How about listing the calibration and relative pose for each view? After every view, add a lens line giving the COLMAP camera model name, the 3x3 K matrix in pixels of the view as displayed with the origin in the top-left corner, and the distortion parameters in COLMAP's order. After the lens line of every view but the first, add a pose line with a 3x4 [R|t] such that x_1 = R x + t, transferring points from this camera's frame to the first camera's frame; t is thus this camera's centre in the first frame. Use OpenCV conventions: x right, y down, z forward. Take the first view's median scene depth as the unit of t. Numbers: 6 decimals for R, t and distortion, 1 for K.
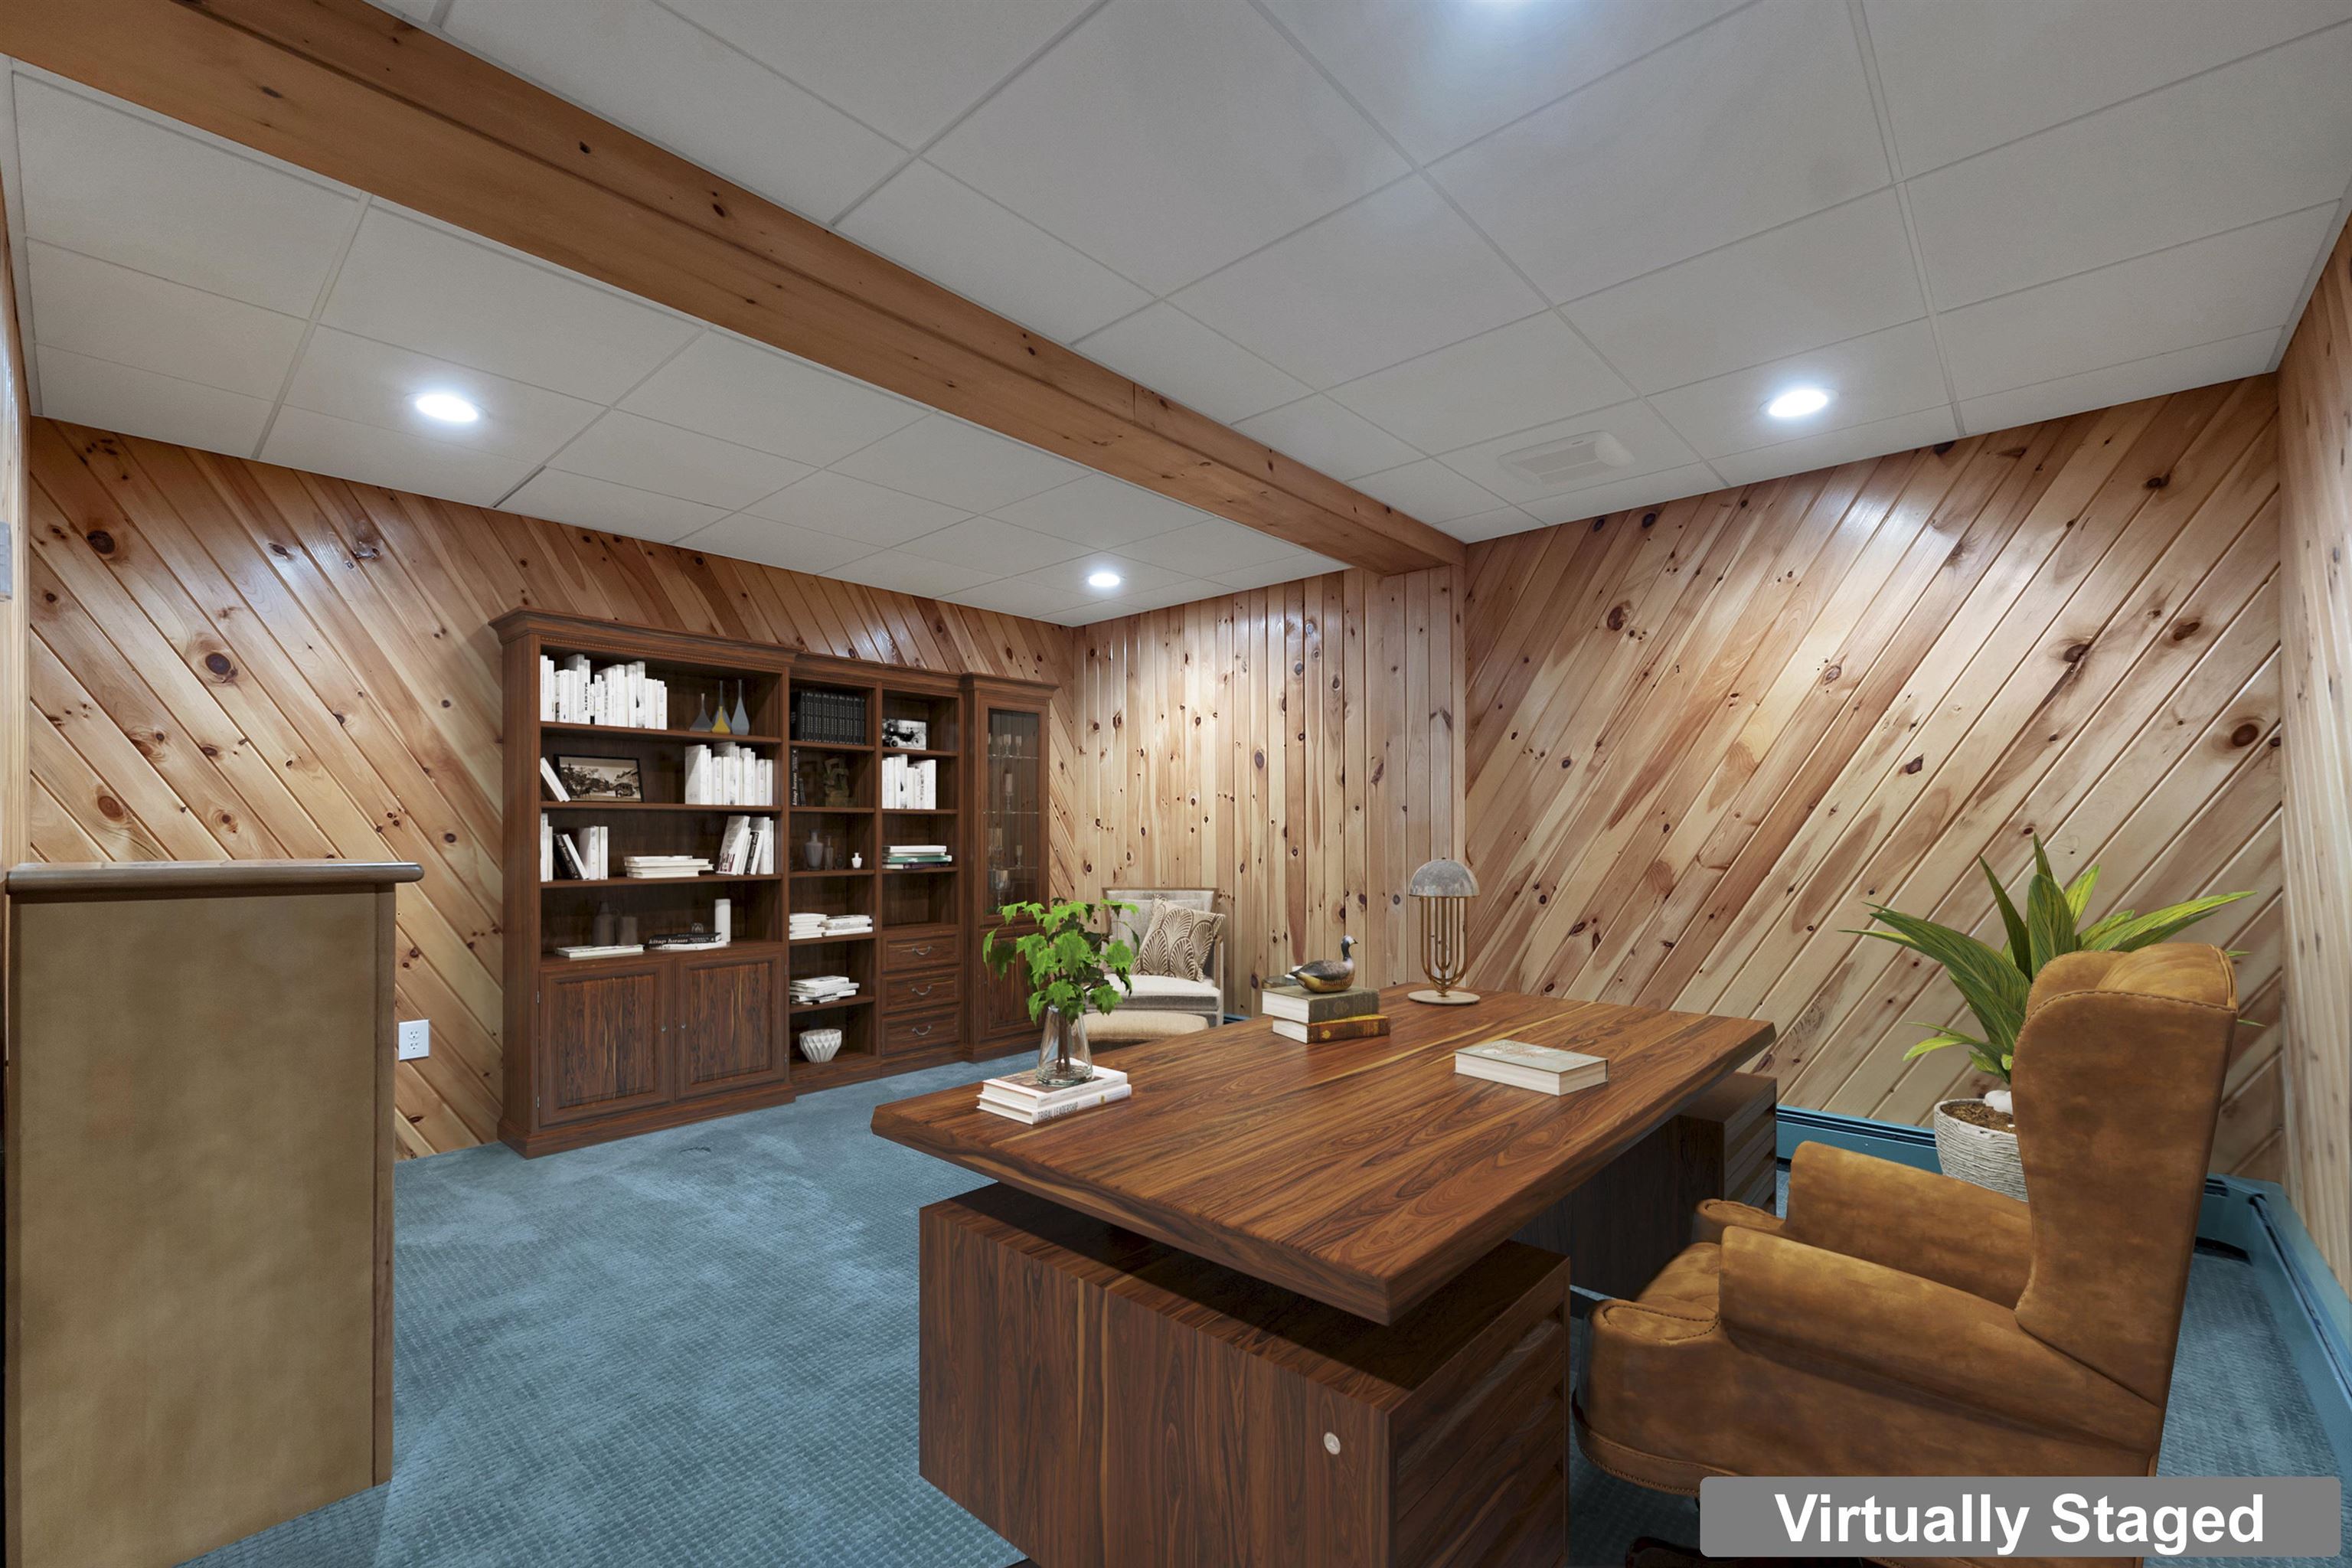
lens RADIAL K [[968.2, 0, 1172.3], [0, 968.2, 832.4], [0, 0, 1]] dist [0.001514, 0.000579]
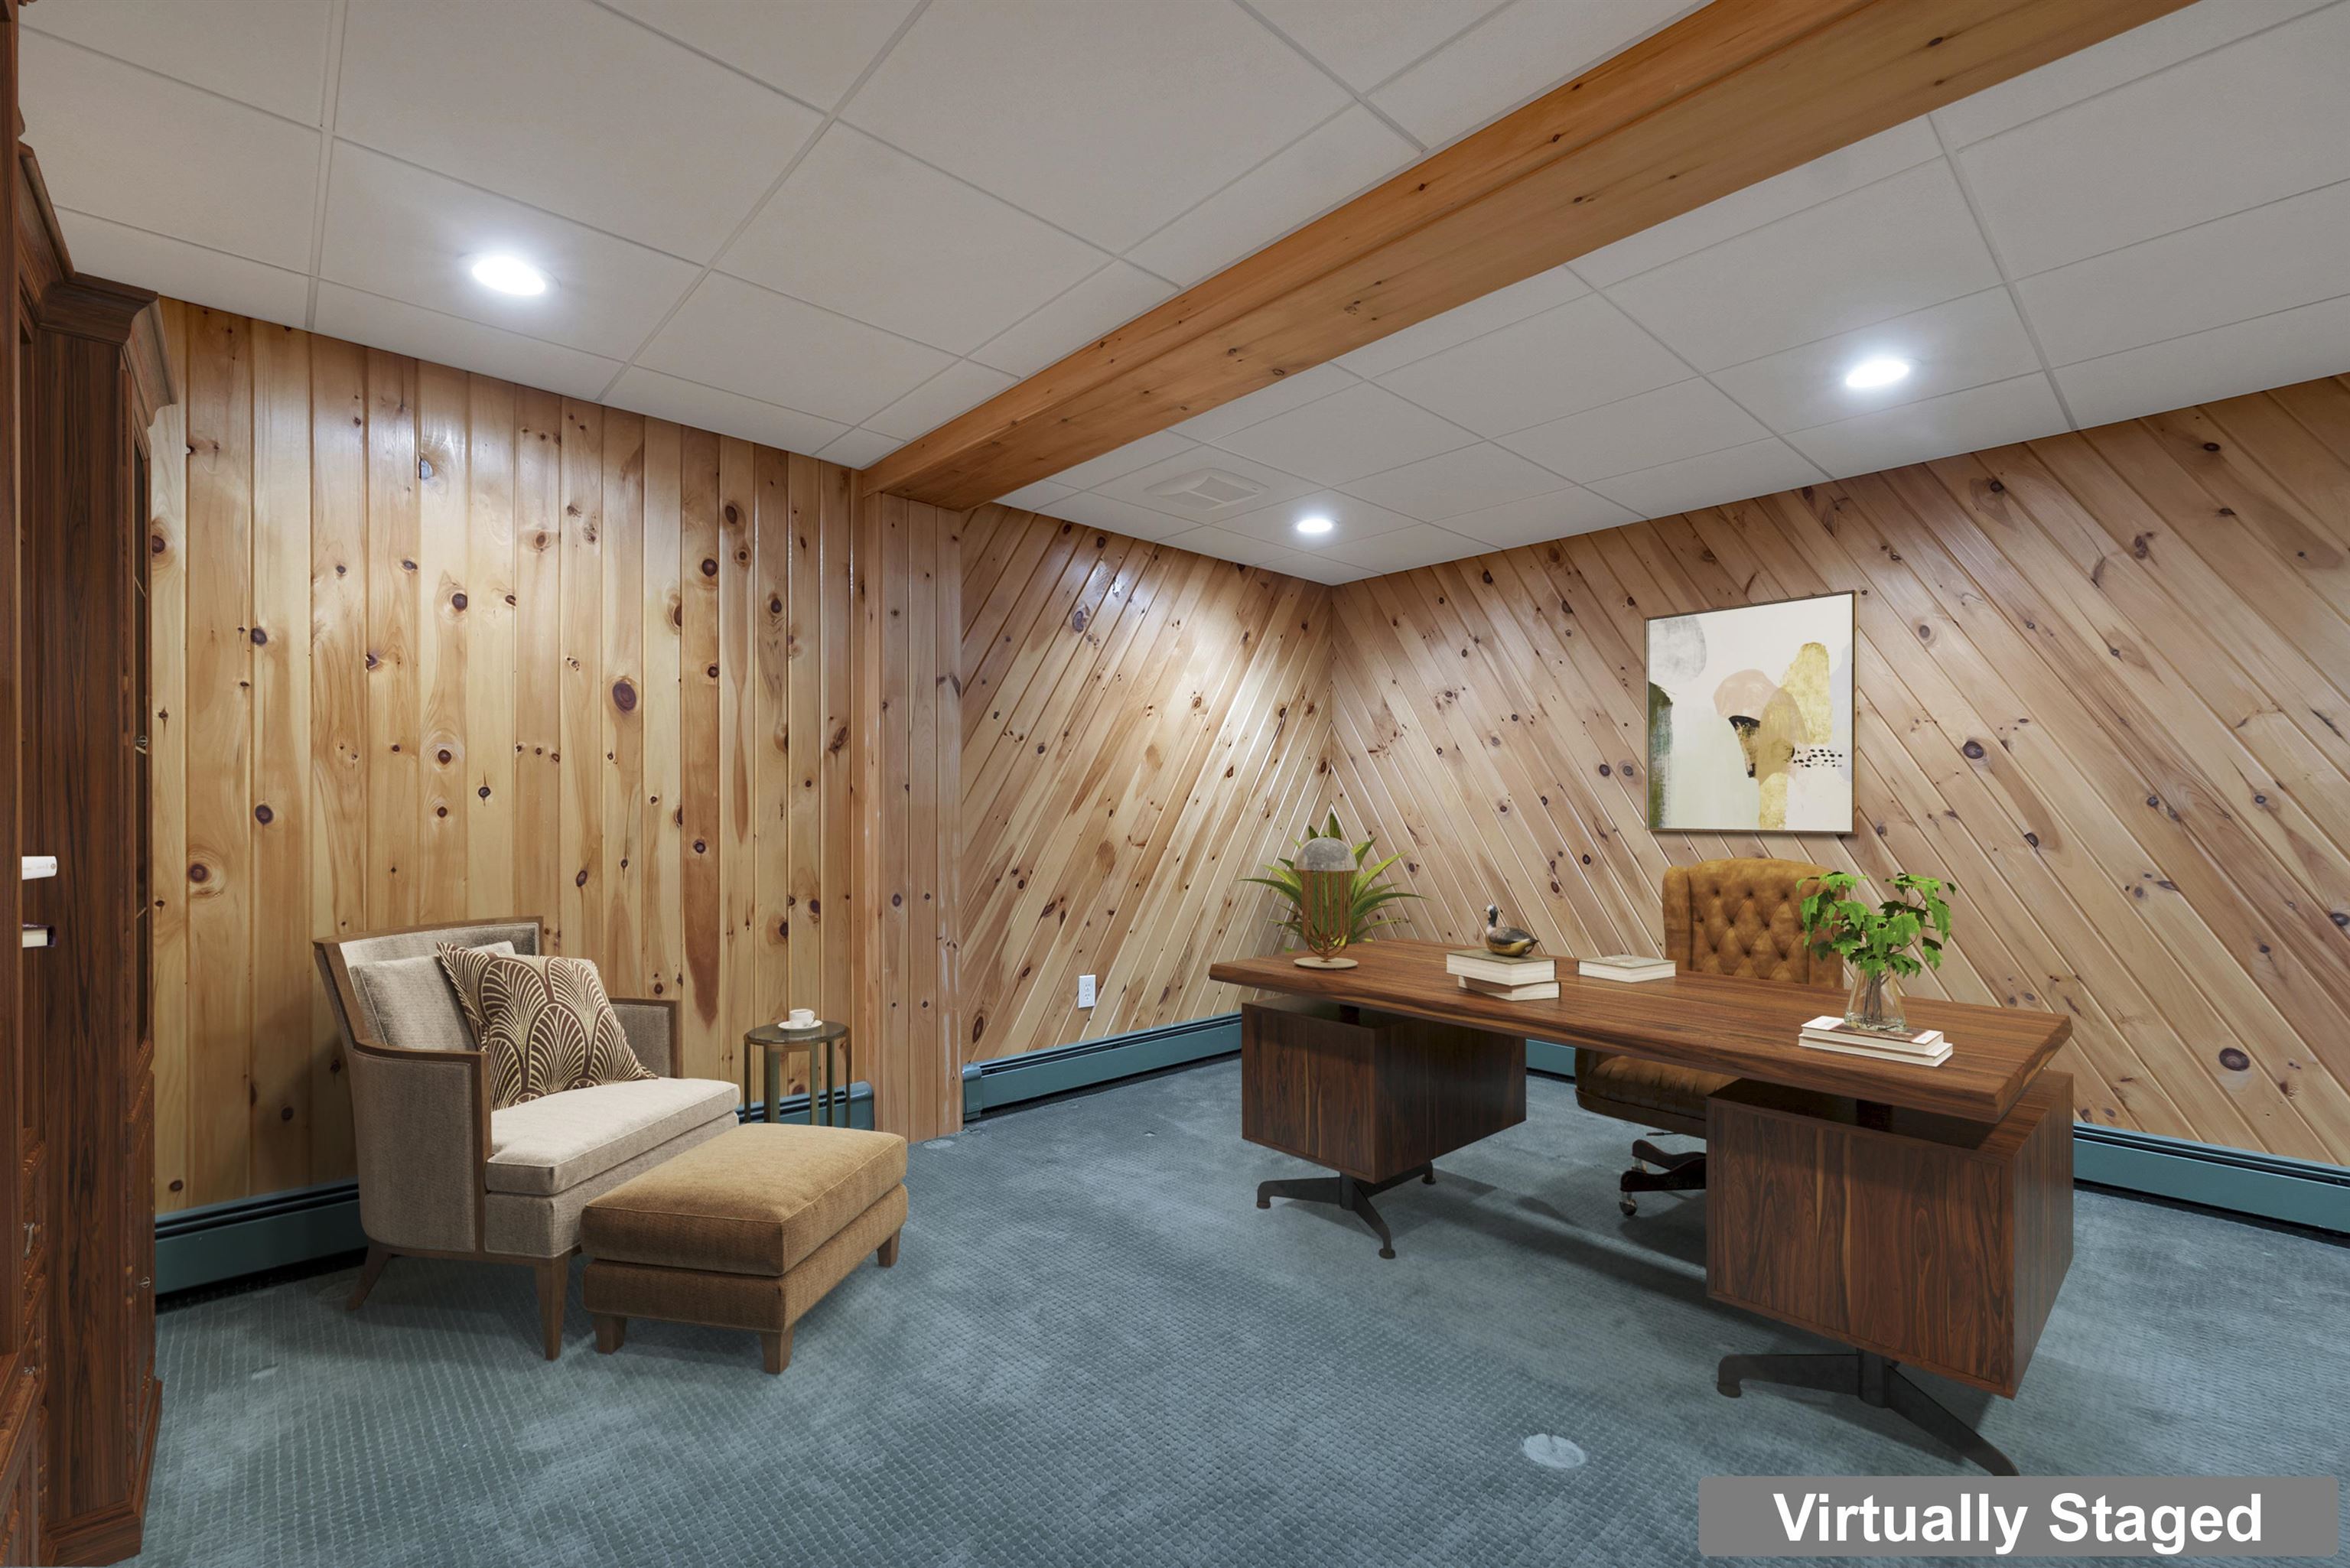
lens RADIAL K [[967.3, 0, 1172.6], [0, 967.3, 802.3], [0, 0, 1]] dist [0.001514, 0.000579]
pose [[0.109752, 0.010640, 0.993902, -0.568089], [-0.004789, 0.999937, -0.010175, -0.005158], [-0.993947, -0.003643, 0.109796, 0.718017]]
